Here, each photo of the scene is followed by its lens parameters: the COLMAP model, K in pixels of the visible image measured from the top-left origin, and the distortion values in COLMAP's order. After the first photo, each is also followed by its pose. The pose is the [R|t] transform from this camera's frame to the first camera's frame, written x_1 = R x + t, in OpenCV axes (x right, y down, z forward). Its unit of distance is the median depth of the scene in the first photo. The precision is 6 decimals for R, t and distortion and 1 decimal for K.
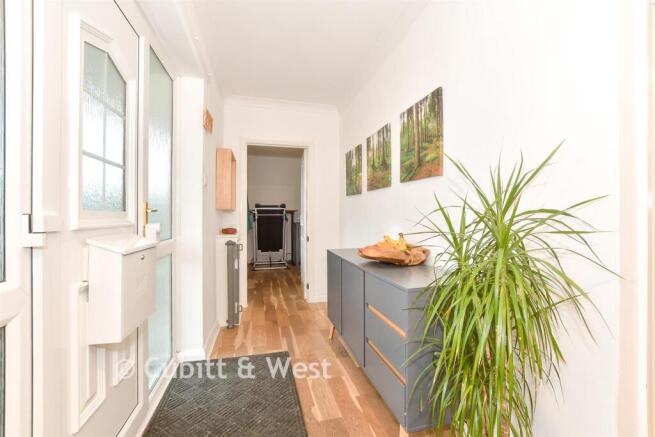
lens RADIAL K [[293.3, 0, 328.0], [0, 293.3, 216.7], [0, 0, 1]] dist [-0.001441, 0.000082]
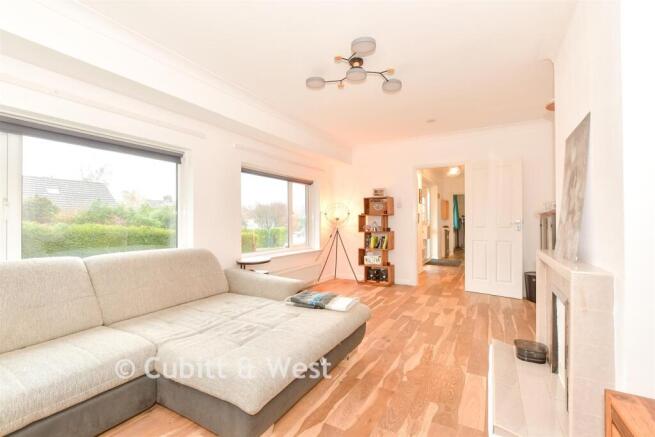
lens RADIAL K [[293.3, 0, 328.0], [0, 293.3, 219.2], [0, 0, 1]] dist [-0.001441, 0.000082]
pose [[0.736985, -0.007027, -0.675872, 0.813602], [0.005523, 0.999975, -0.004373, -0.017850], [0.675886, -0.000510, 0.737006, -2.054605]]
